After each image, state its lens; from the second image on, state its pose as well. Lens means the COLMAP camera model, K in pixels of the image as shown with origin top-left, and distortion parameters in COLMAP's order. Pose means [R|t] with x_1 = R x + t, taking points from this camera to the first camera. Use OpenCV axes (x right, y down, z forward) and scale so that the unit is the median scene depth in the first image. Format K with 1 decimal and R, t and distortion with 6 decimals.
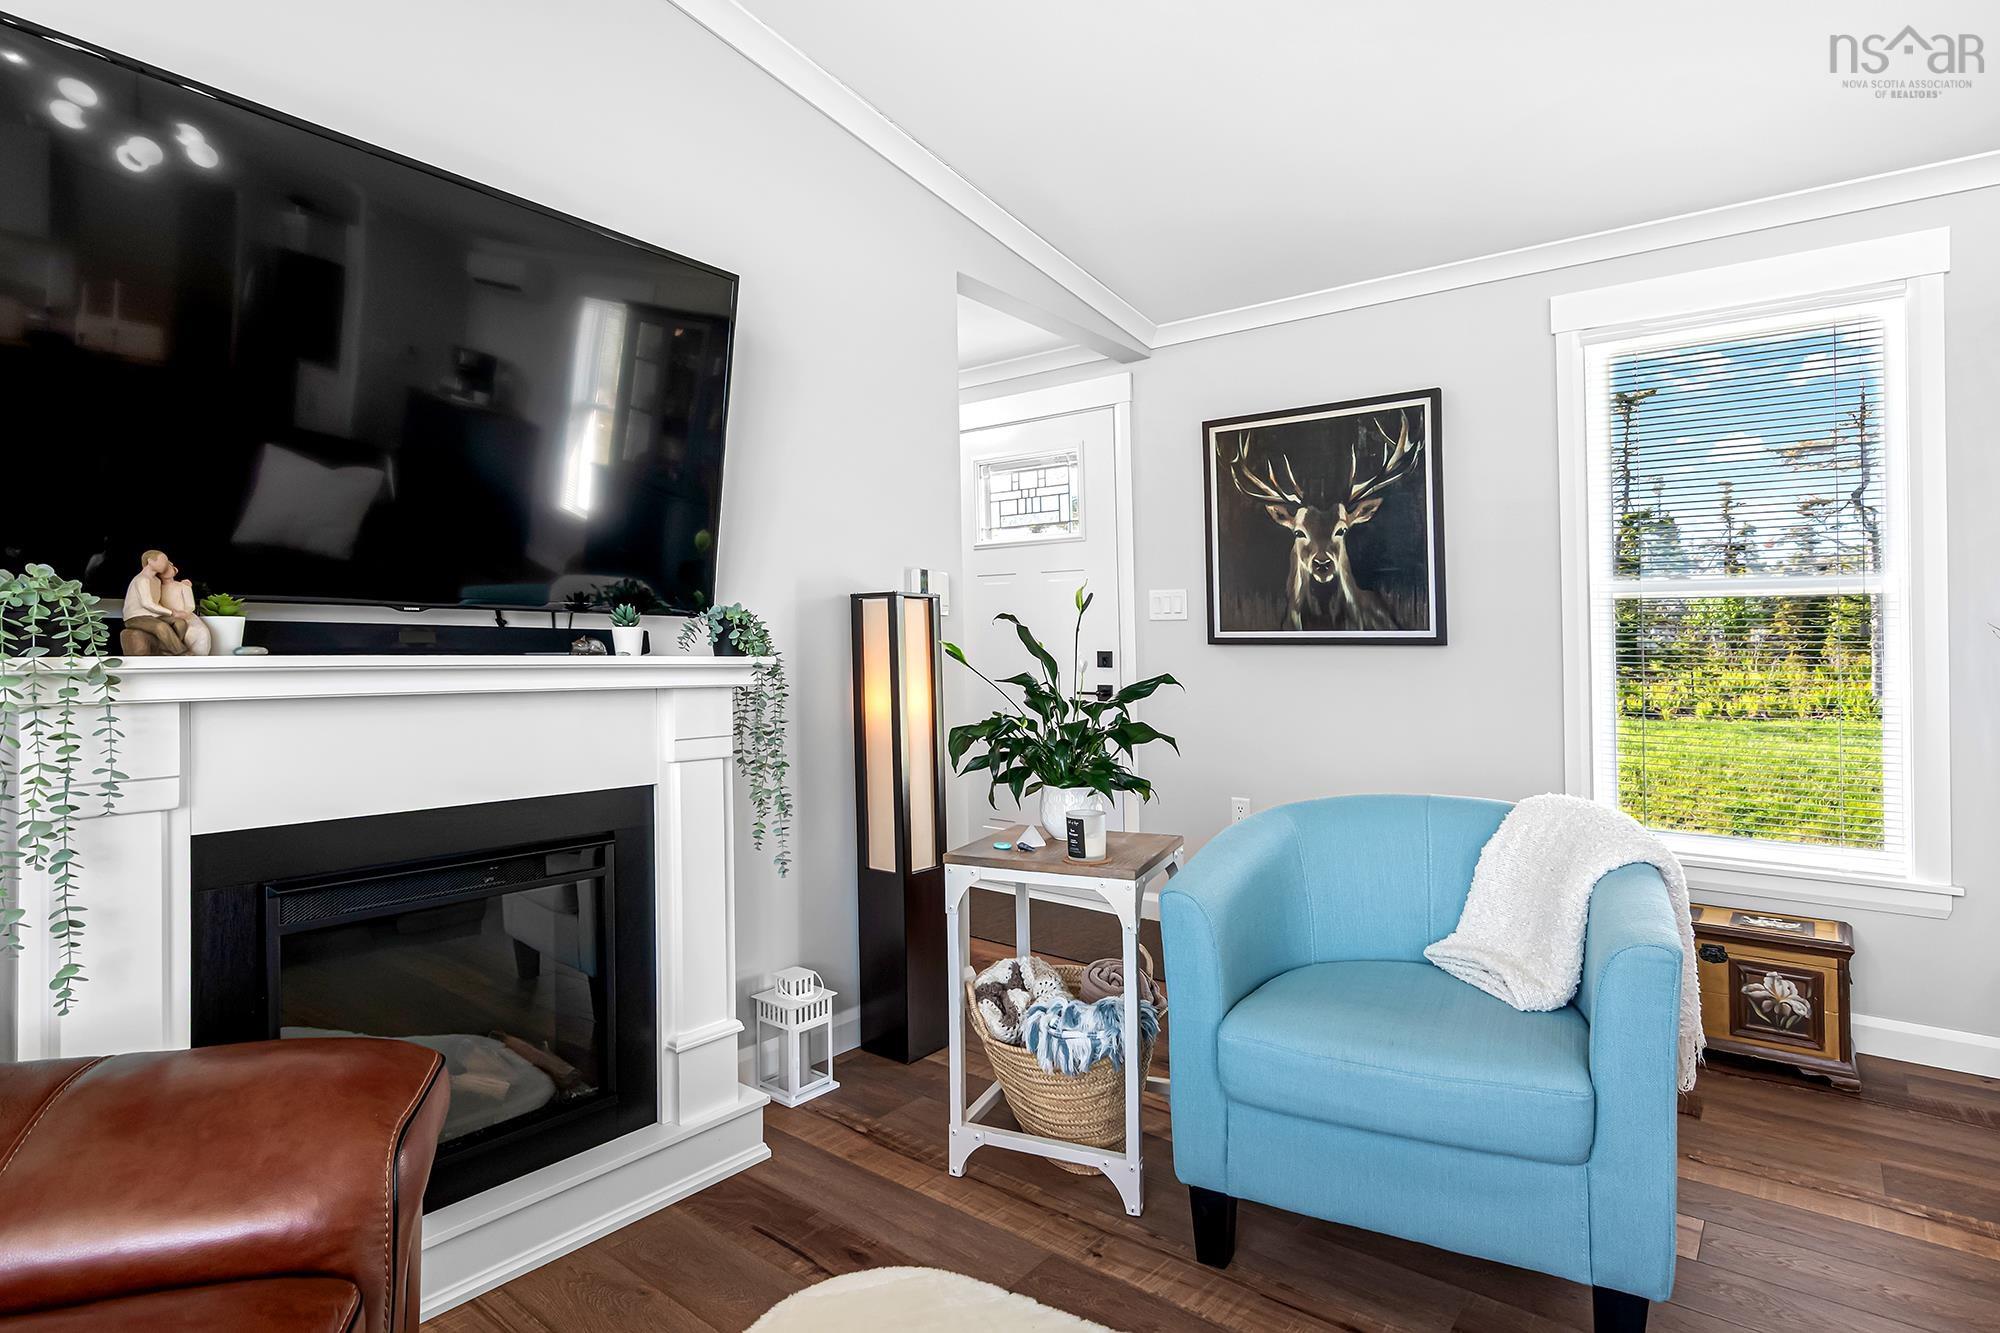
lens RADIAL K [[969.2, 0, 1000.5], [0, 969.2, 651.1], [0, 0, 1]] dist [0.000075, 0.000000]
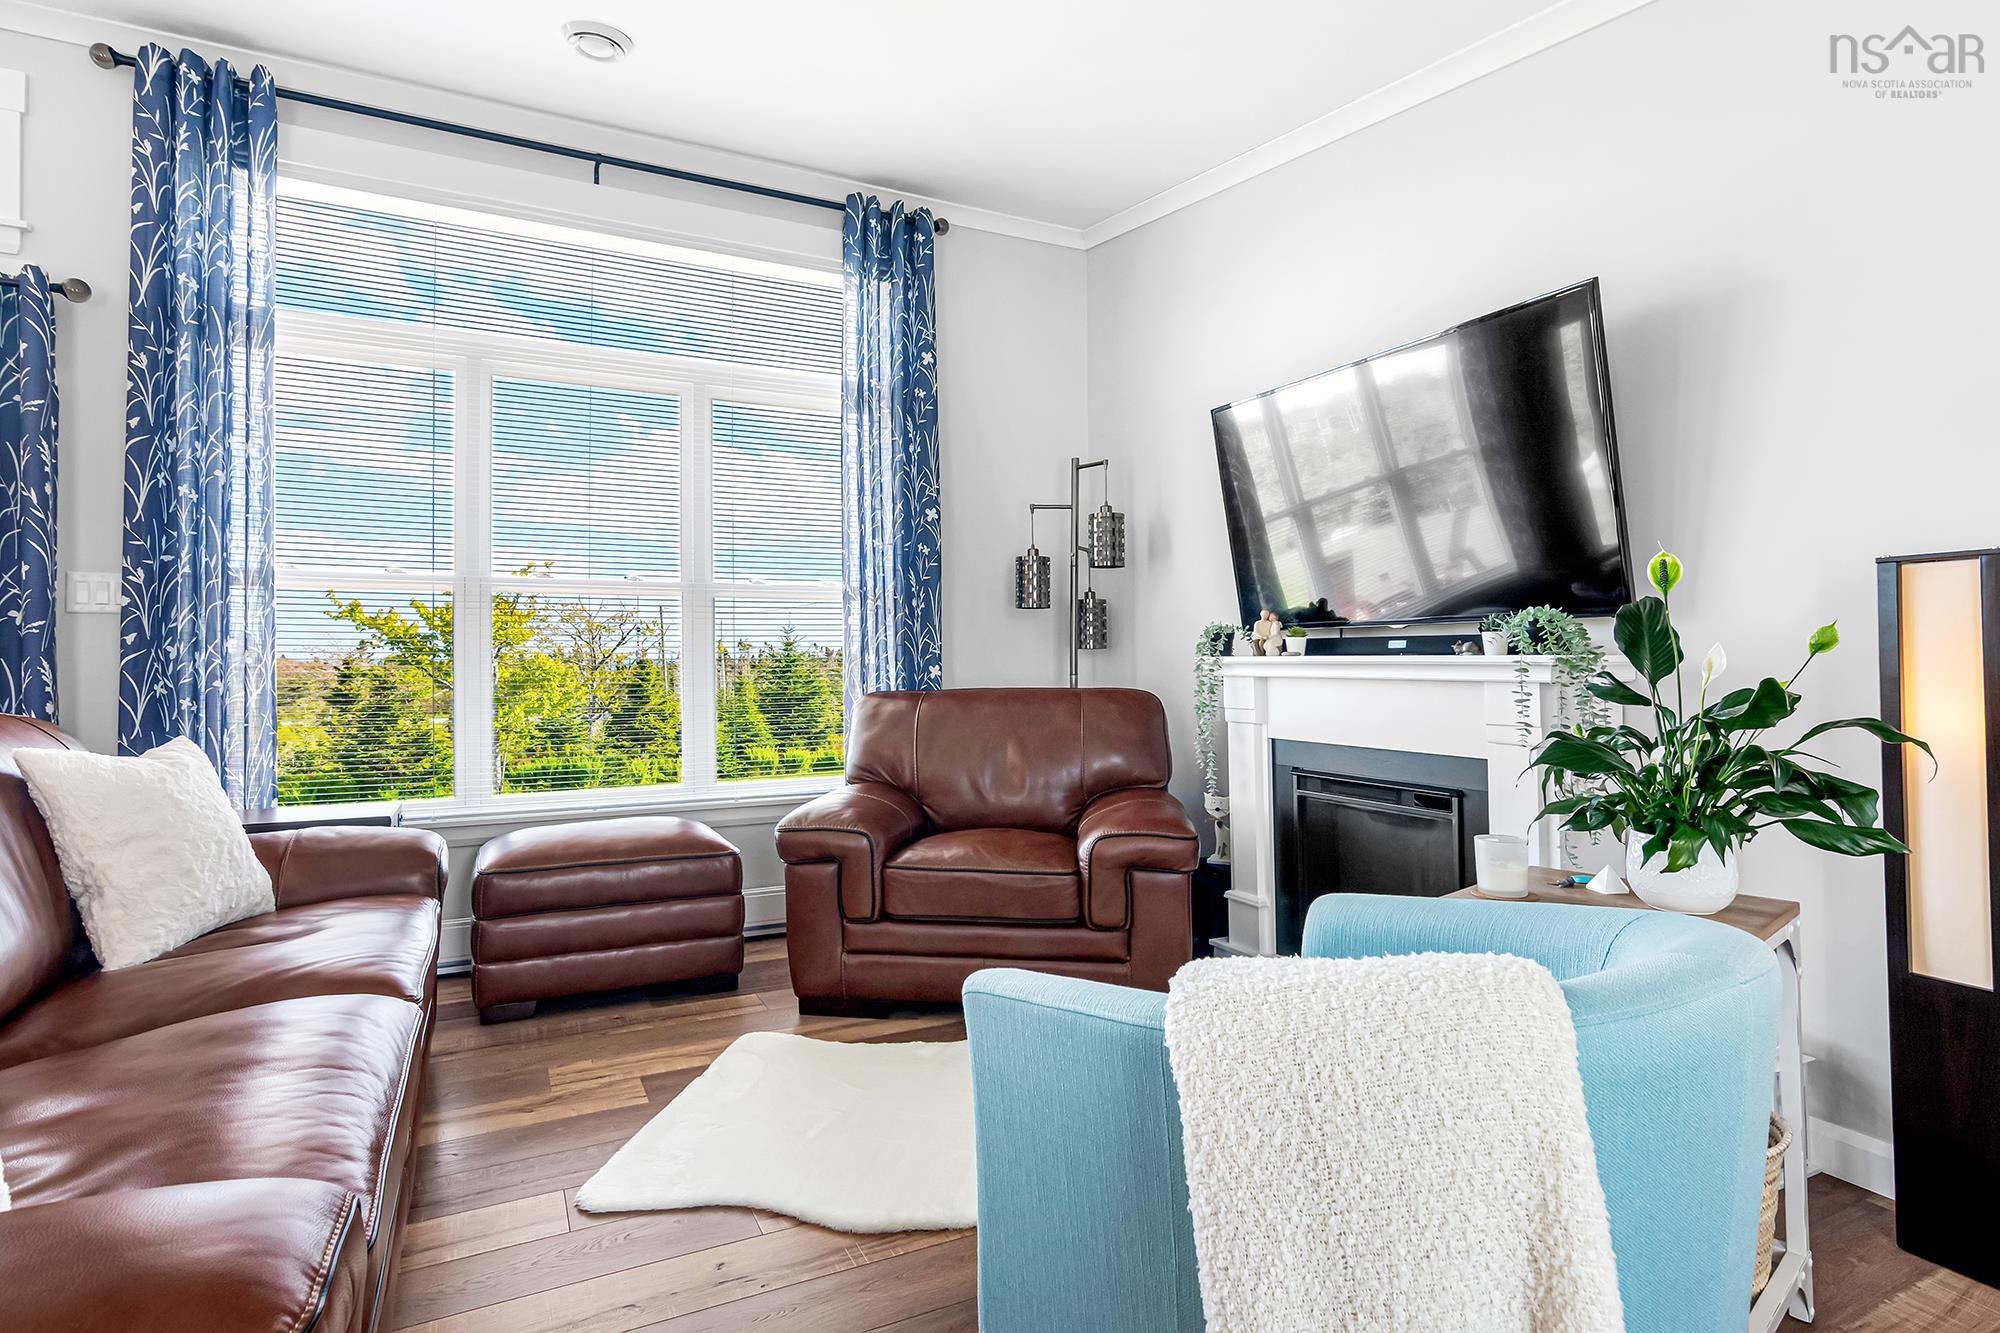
lens RADIAL K [[973.3, 0, 1007.7], [0, 973.3, 660.0], [0, 0, 1]] dist [0.001139, 0.000333]
pose [[-0.389480, -0.002325, -0.921032, 1.029059], [0.006816, 0.999962, -0.005407, 0.014276], [0.921010, -0.008384, -0.389449, 0.926569]]
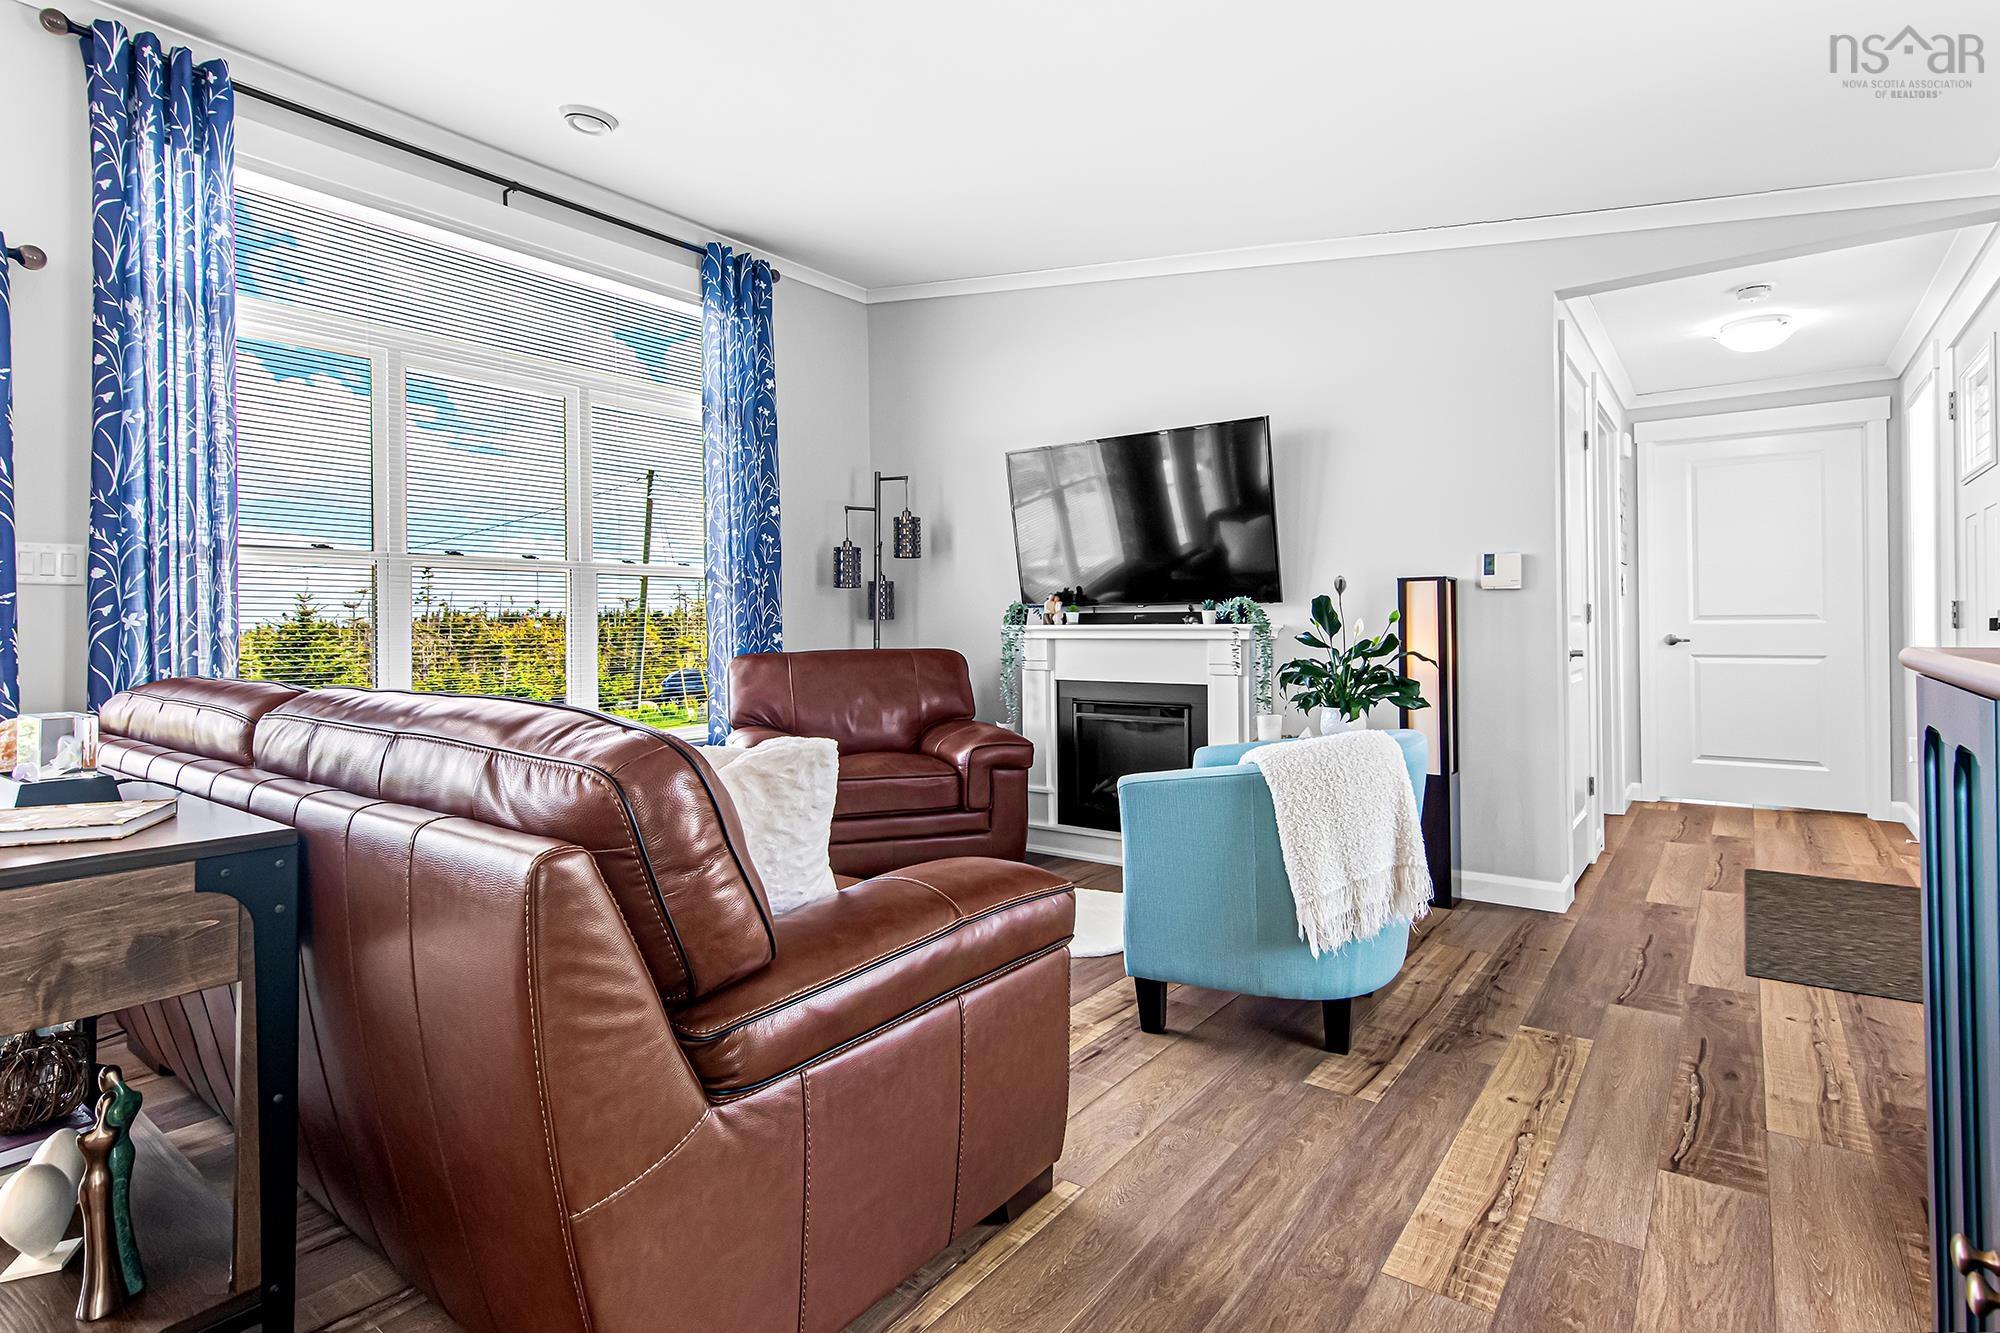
lens RADIAL K [[945.0, 0, 989.7], [0, 945.0, 643.1], [0, 0, 1]] dist [0.012313, 0.000813]
pose [[0.040596, 0.014209, -0.999075, 1.689402], [0.011441, 0.999827, 0.014684, 0.011226], [0.999110, -0.012027, 0.040426, 0.452661]]
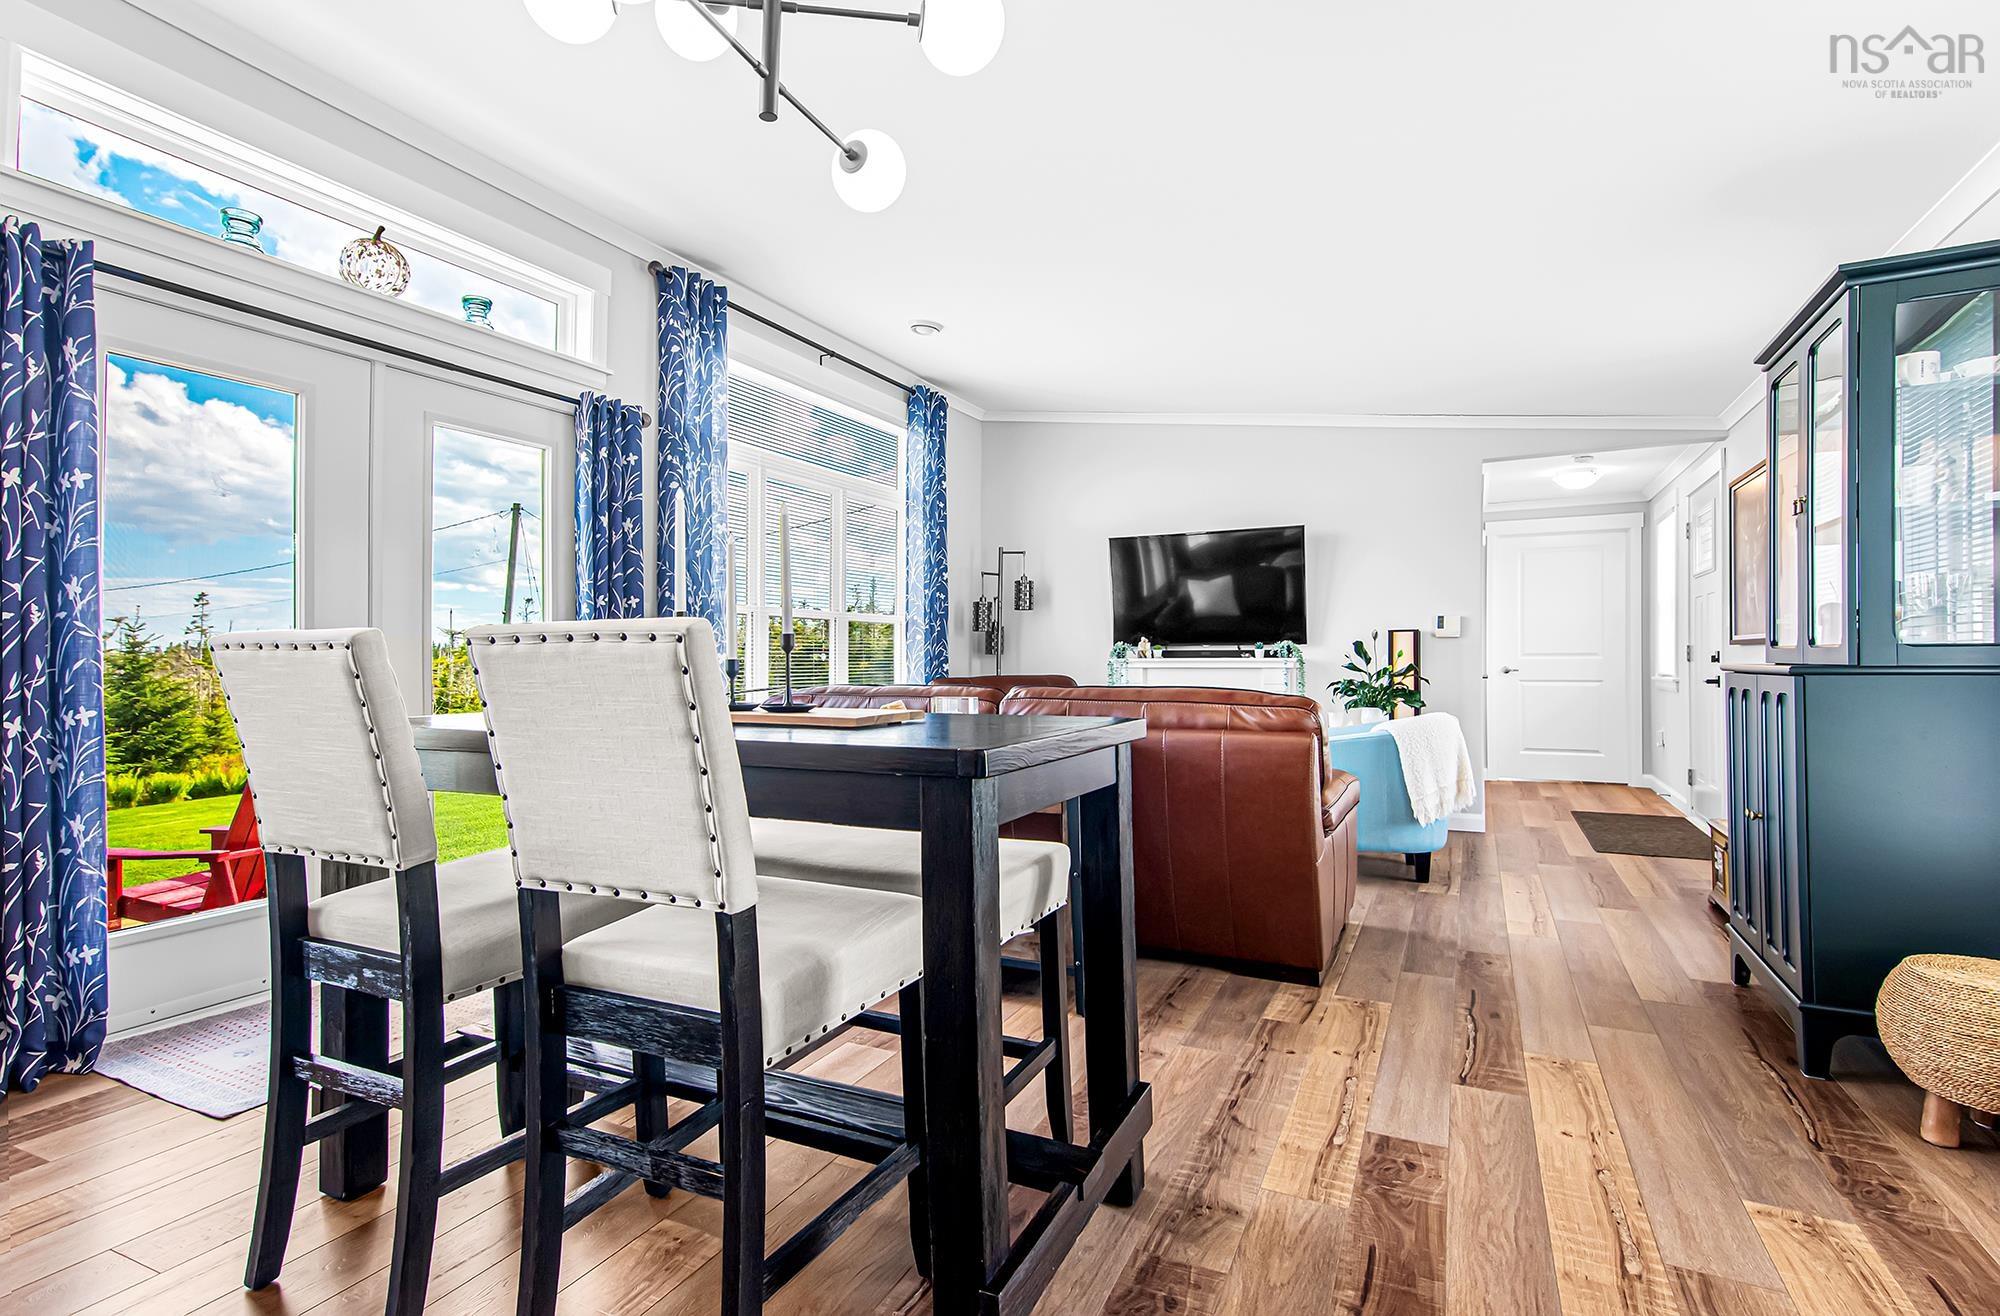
lens RADIAL K [[933.3, 0, 1006.8], [0, 933.3, 649.8], [0, 0, 1]] dist [0.078875, -0.083434]
pose [[0.256921, -0.015438, -0.966309, 2.481216], [0.012014, 0.999846, -0.012779, 0.008244], [0.966358, -0.008326, 0.257067, -0.634955]]
